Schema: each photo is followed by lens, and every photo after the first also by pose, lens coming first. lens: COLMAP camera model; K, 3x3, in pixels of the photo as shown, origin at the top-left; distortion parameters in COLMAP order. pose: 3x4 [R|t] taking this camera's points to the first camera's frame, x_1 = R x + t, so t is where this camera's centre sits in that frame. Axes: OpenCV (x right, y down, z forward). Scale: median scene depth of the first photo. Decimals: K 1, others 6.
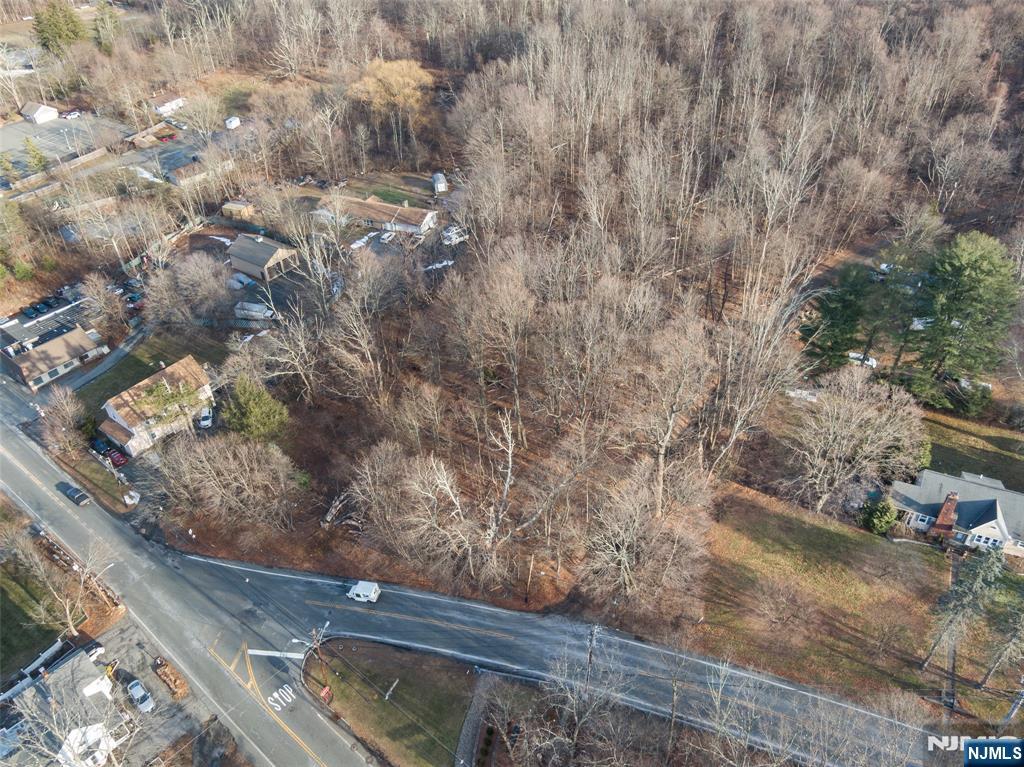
lens RADIAL K [[763.7, 0, 511.2], [0, 763.7, 382.2], [0, 0, 1]] dist [0.009933, -0.001032]
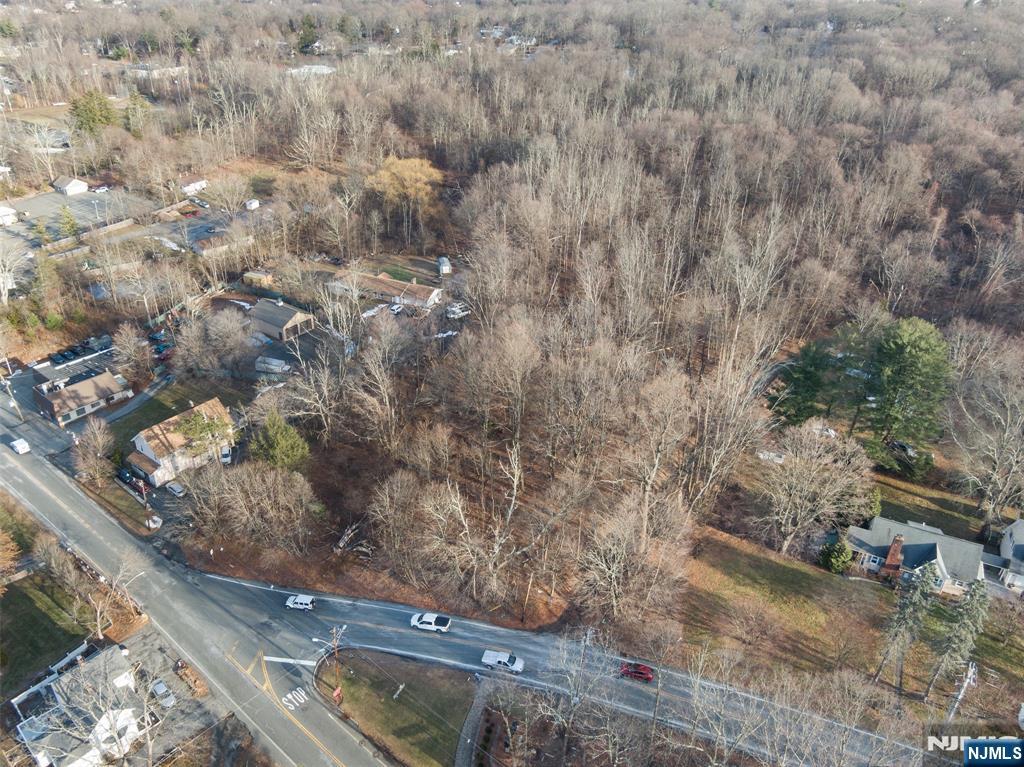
lens RADIAL K [[763.7, 0, 512.9], [0, 763.7, 385.5], [0, 0, 1]] dist [0.009933, -0.001032]
pose [[0.998092, 0.050825, 0.035062, -0.040604], [-0.045852, 0.990400, -0.130406, 0.077594], [-0.041354, 0.128550, 0.990840, -0.110379]]
